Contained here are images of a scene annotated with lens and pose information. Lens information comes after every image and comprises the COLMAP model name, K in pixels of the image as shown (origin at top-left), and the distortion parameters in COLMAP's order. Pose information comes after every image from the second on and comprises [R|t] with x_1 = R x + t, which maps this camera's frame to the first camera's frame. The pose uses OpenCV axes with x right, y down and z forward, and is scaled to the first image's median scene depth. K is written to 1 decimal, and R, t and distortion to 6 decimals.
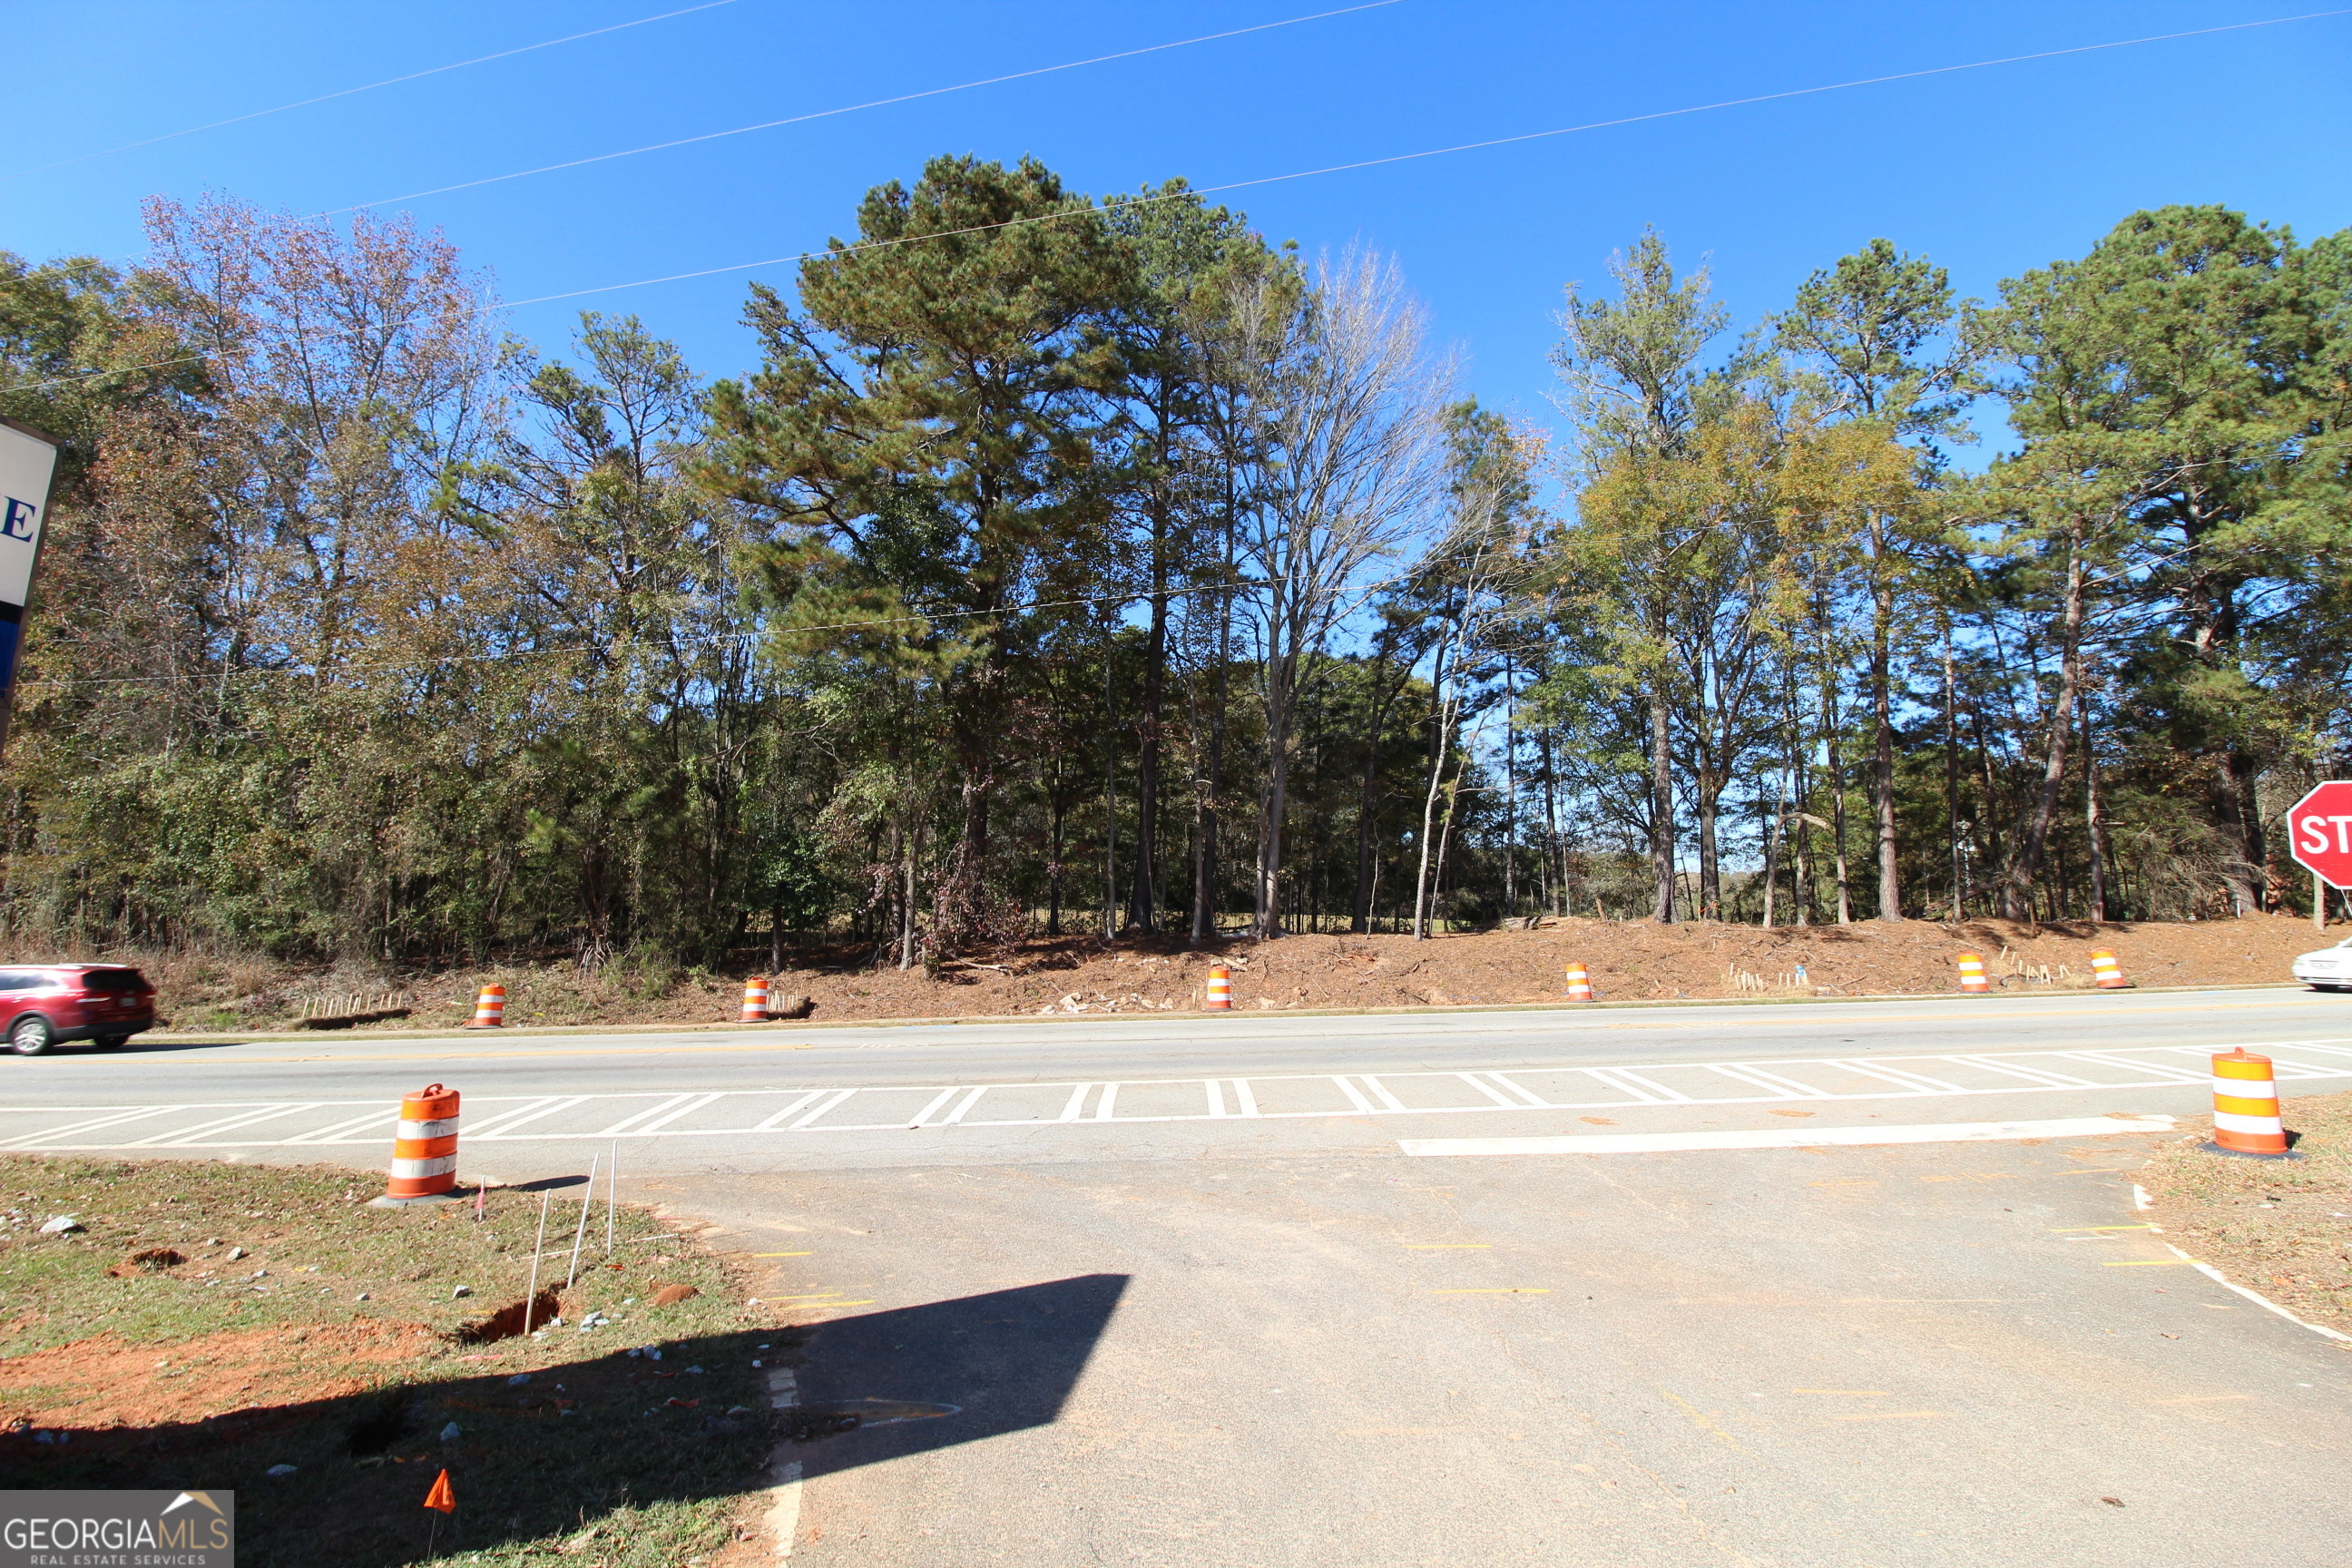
lens RADIAL K [[1080.9, 0, 1188.8], [0, 1080.9, 726.0], [0, 0, 1]] dist [0.001362, -0.013422]
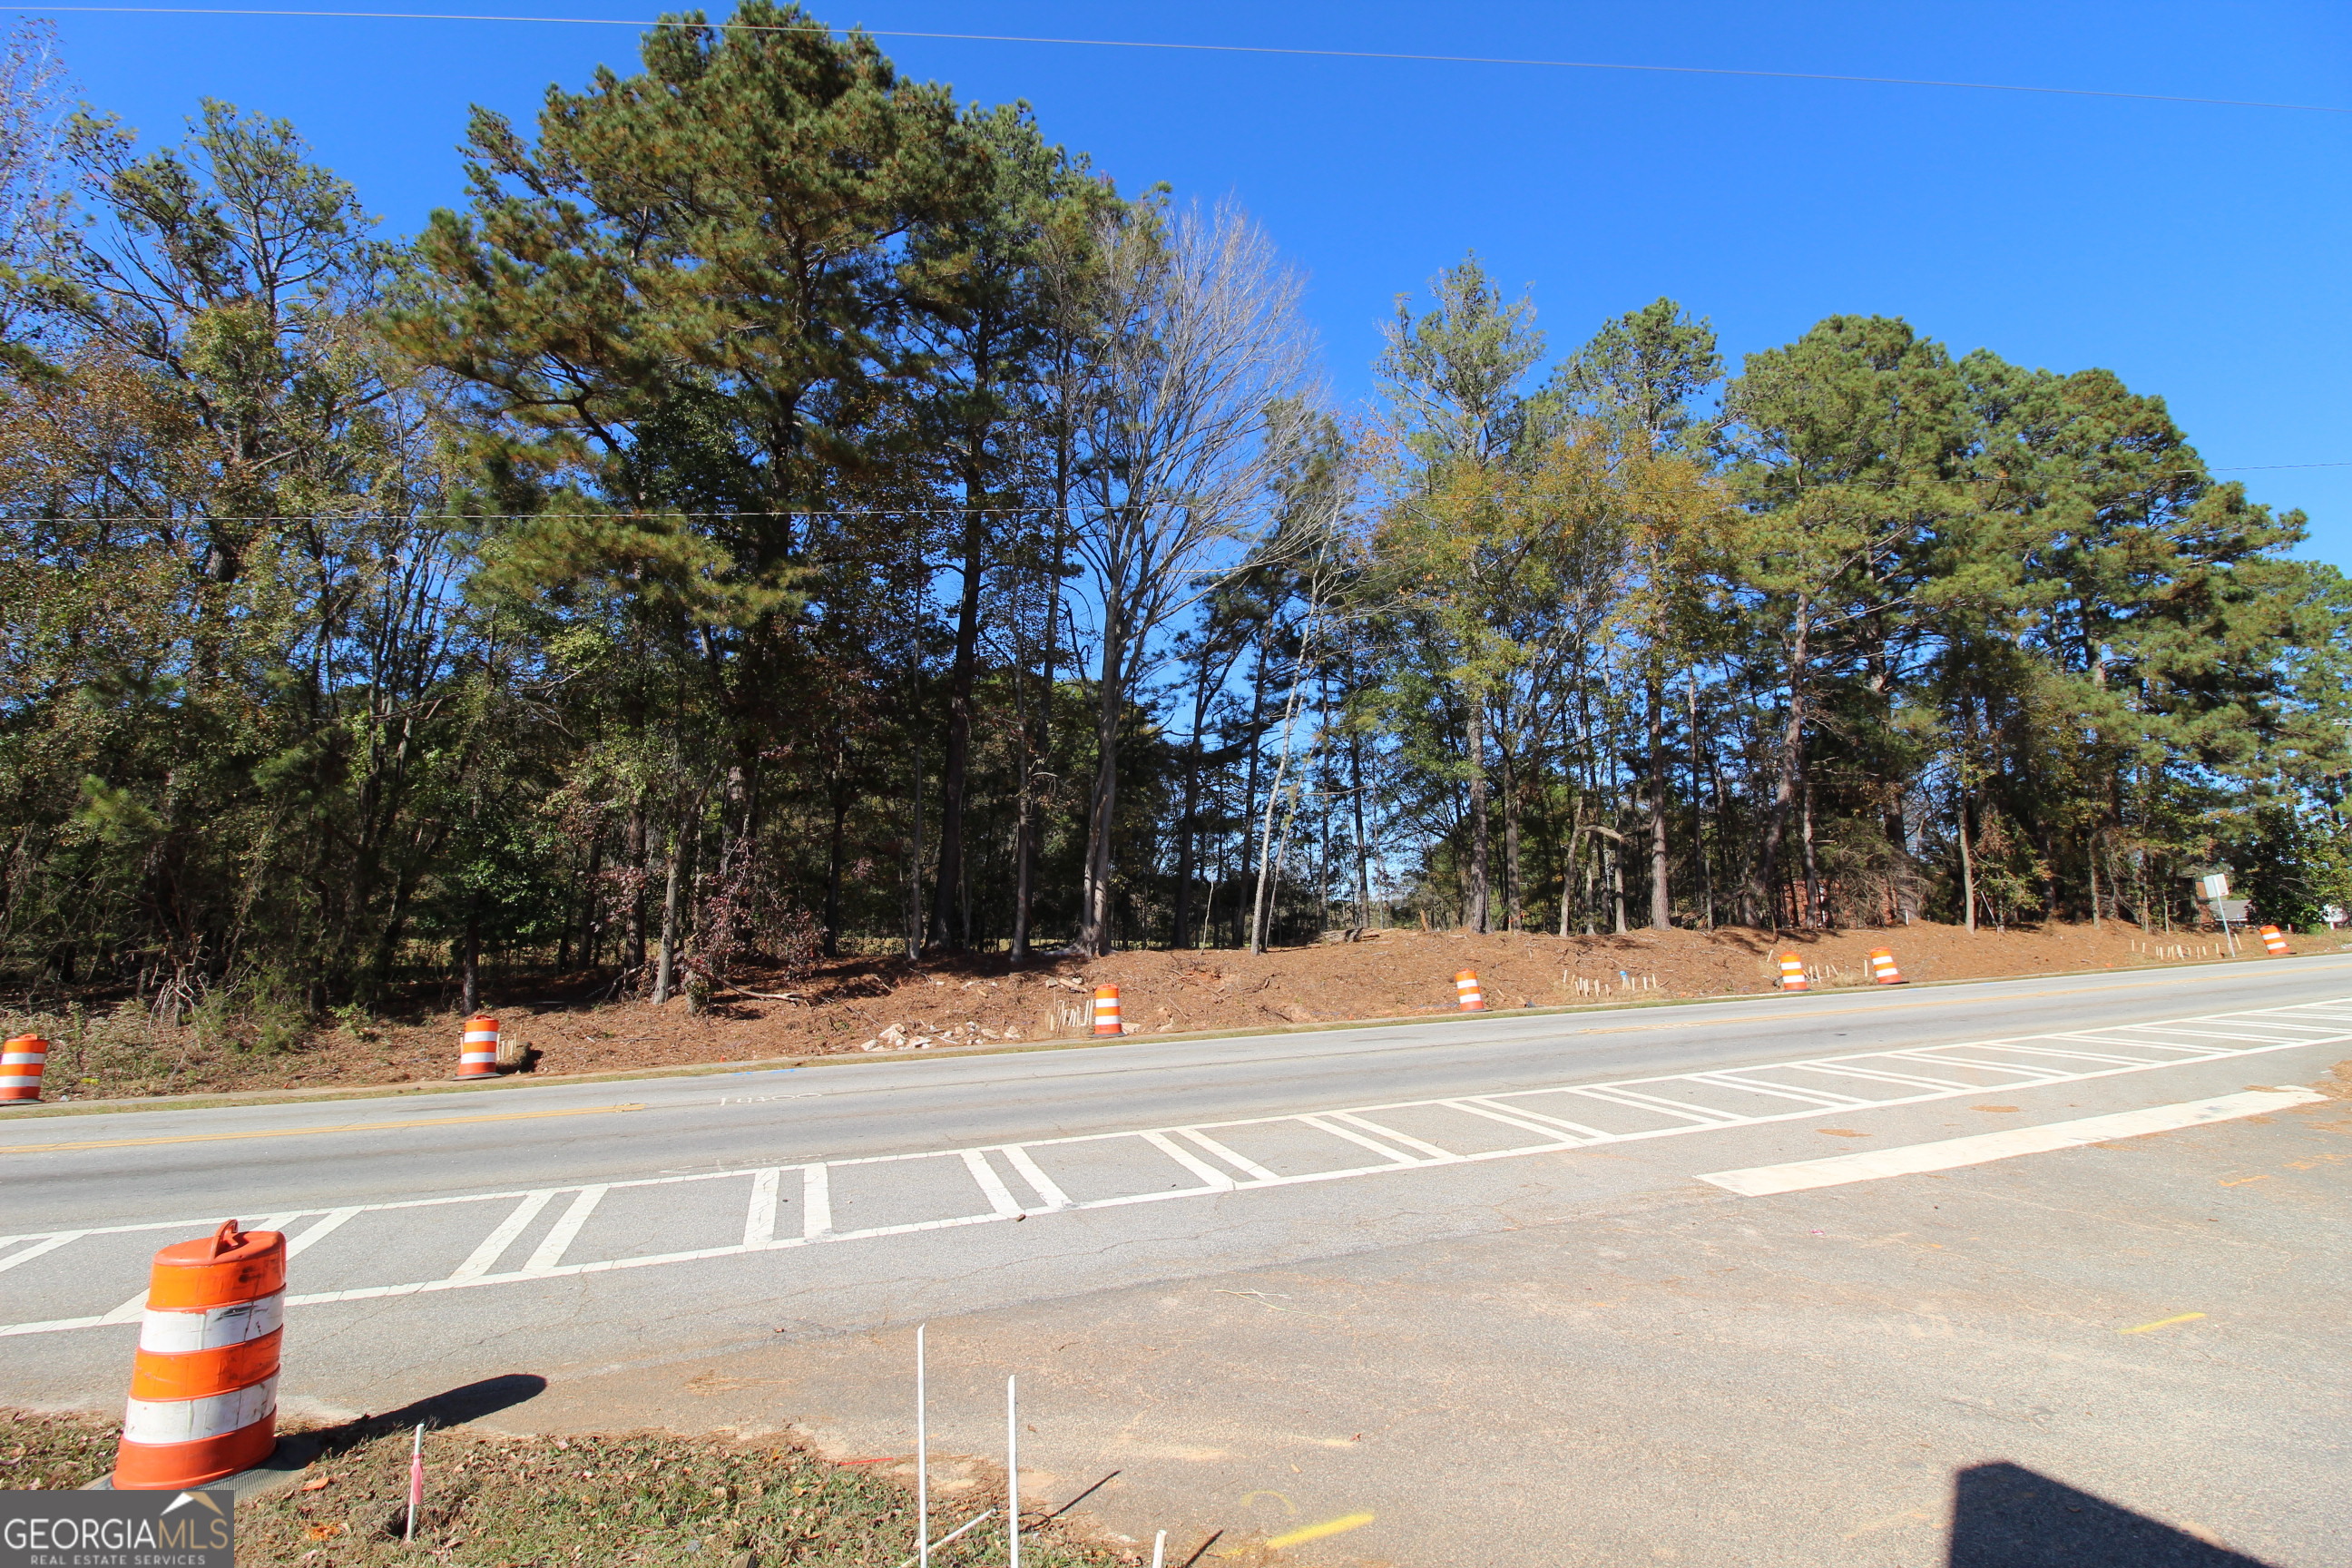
lens RADIAL K [[1080.9, 0, 1188.8], [0, 1080.9, 726.0], [0, 0, 1]] dist [0.001362, -0.013422]
pose [[0.950650, 0.046781, 0.306717, -0.147955], [-0.037974, 0.998679, -0.034621, 0.039266], [-0.307932, 0.021265, 0.951171, 0.140708]]
